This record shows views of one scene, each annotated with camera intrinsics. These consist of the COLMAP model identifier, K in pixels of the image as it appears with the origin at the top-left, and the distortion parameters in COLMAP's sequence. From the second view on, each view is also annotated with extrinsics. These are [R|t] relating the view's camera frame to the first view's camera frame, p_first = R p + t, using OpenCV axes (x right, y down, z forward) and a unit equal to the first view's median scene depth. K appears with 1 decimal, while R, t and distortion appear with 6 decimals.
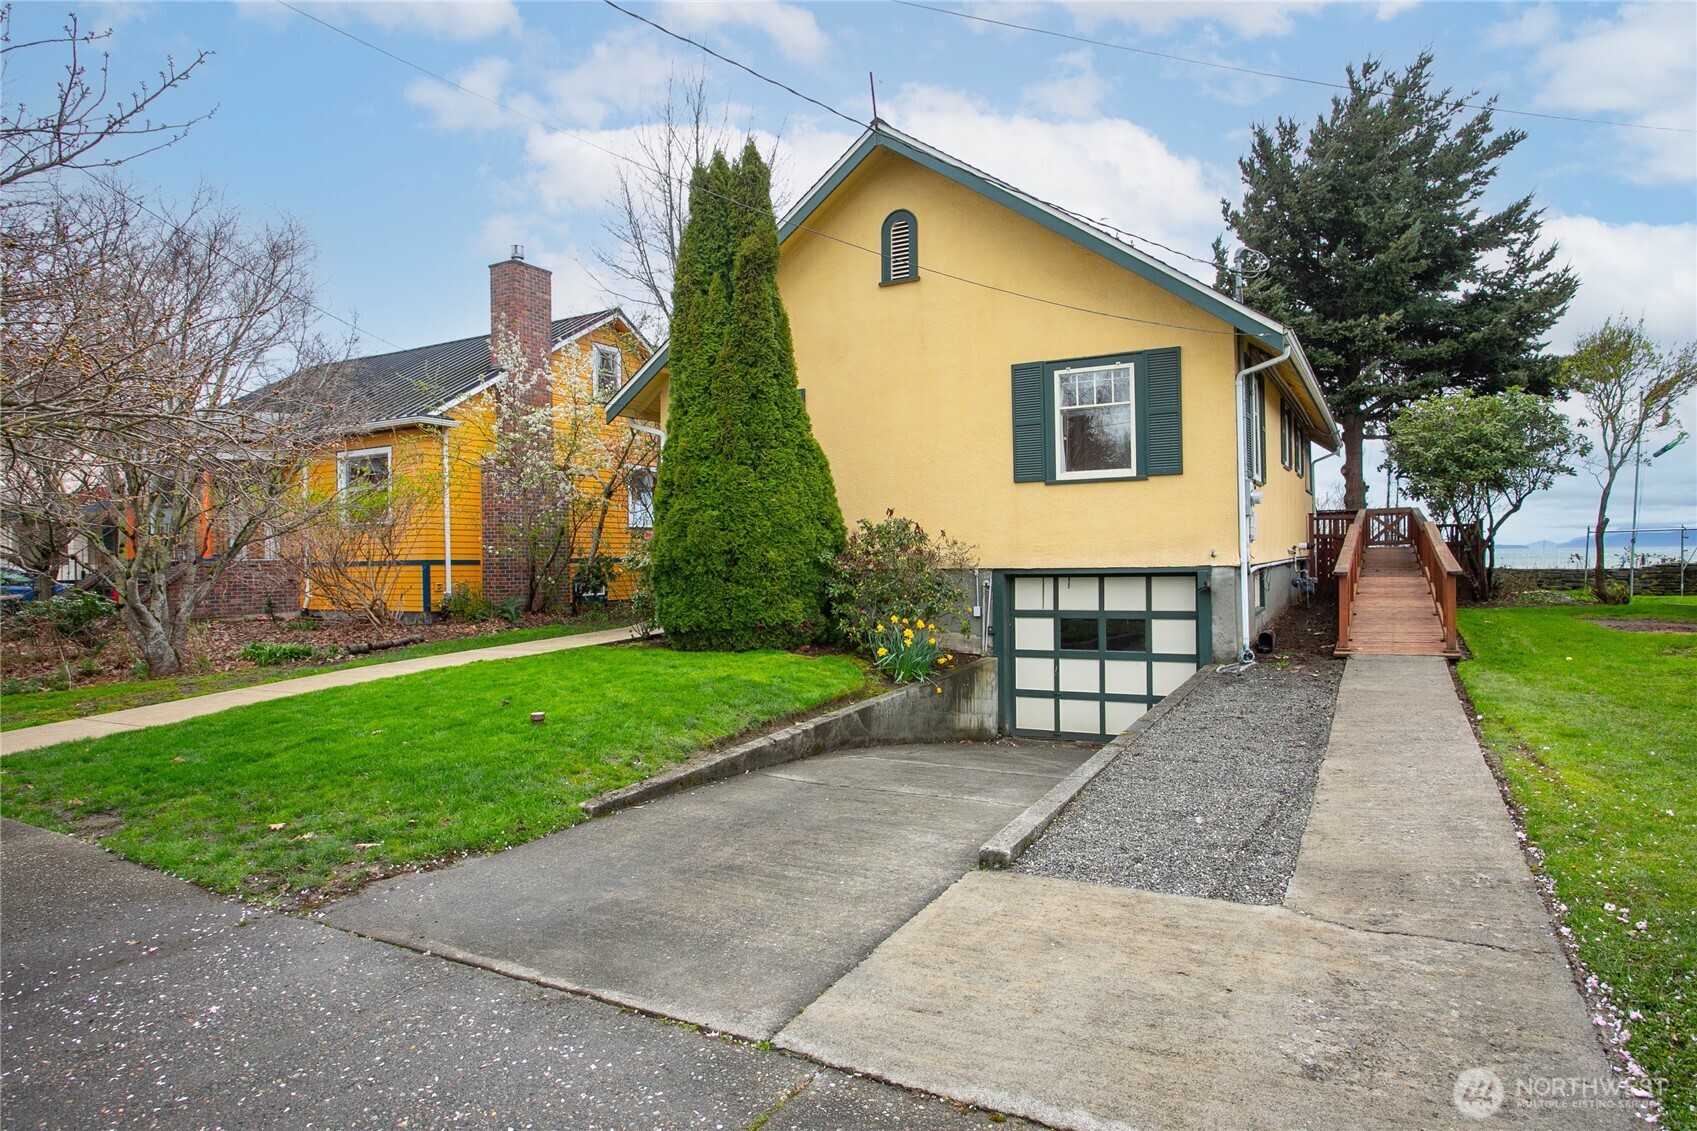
lens RADIAL K [[1007.8, 0, 855.0], [0, 1007.8, 560.1], [0, 0, 1]] dist [-0.046392, 0.019165]
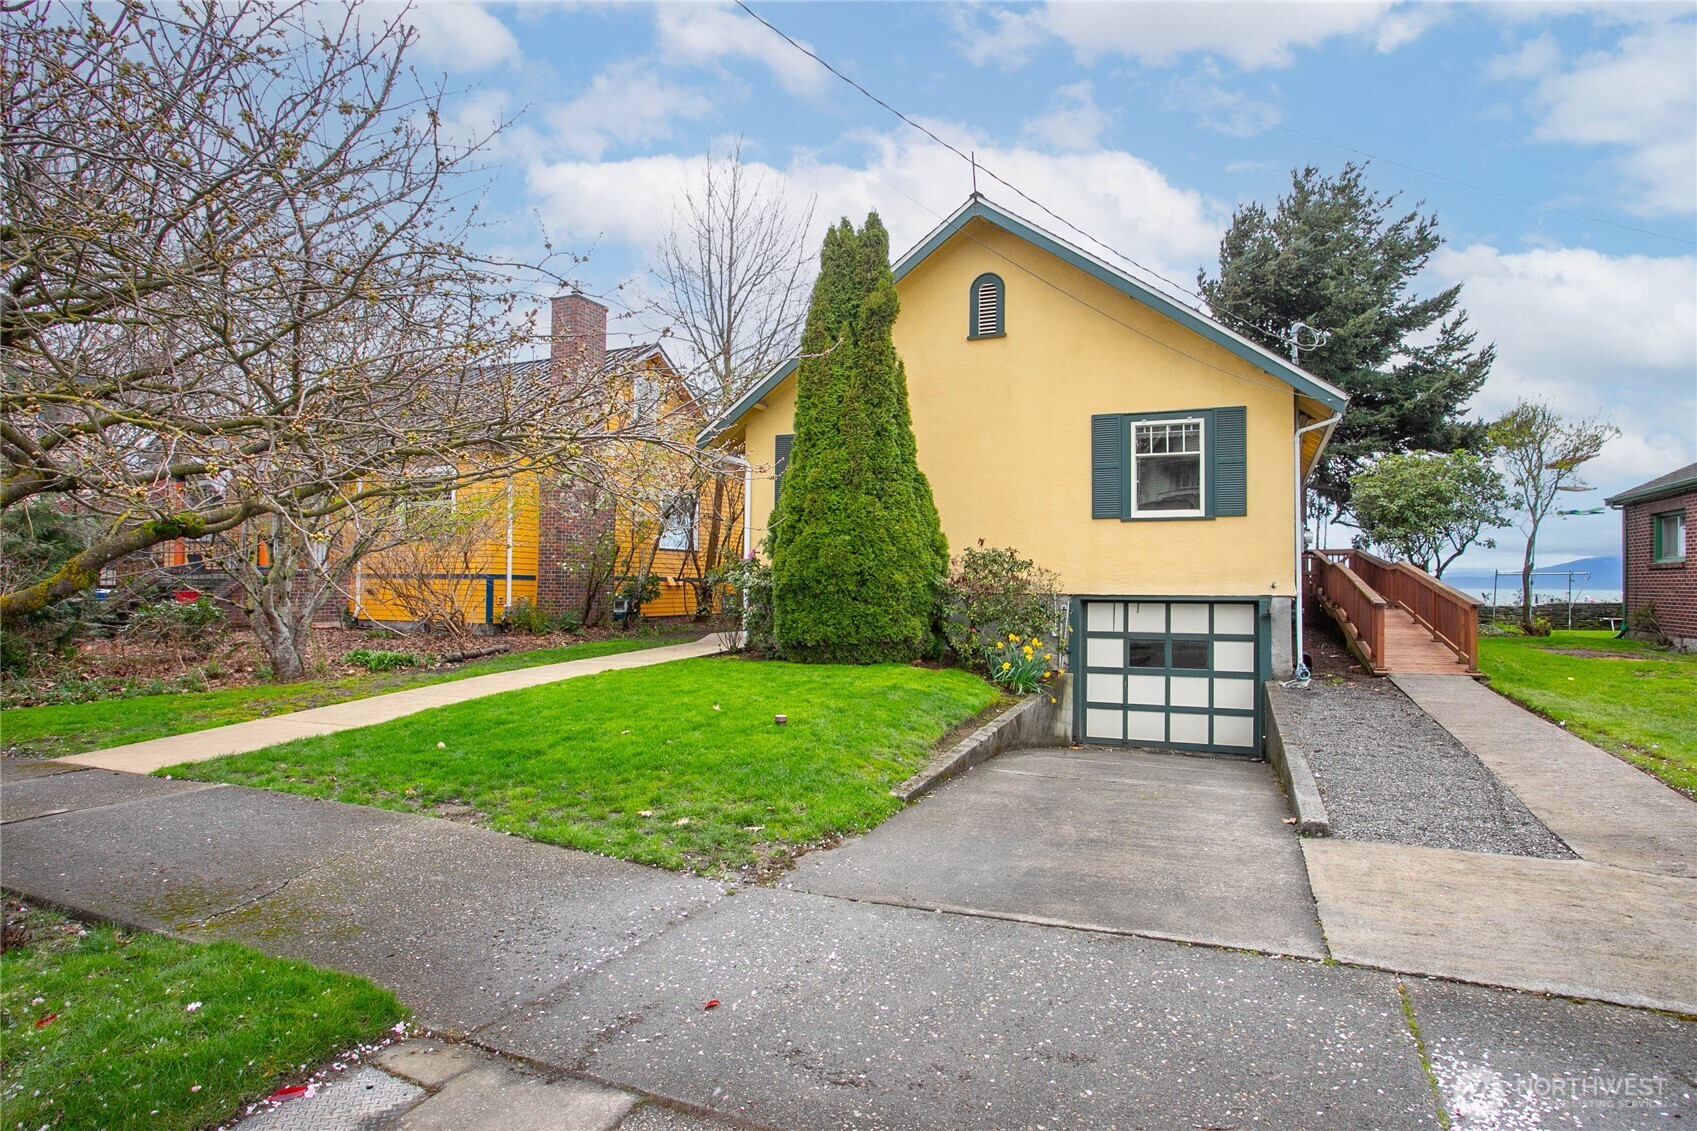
lens RADIAL K [[962.7, 0, 827.3], [0, 962.7, 555.9], [0, 0, 1]] dist [-0.054943, 0.029451]
pose [[0.994056, 0.026821, 0.105516, -0.262316], [-0.023518, 0.999198, -0.032421, 0.007238], [-0.106301, 0.029746, 0.993889, -0.042773]]
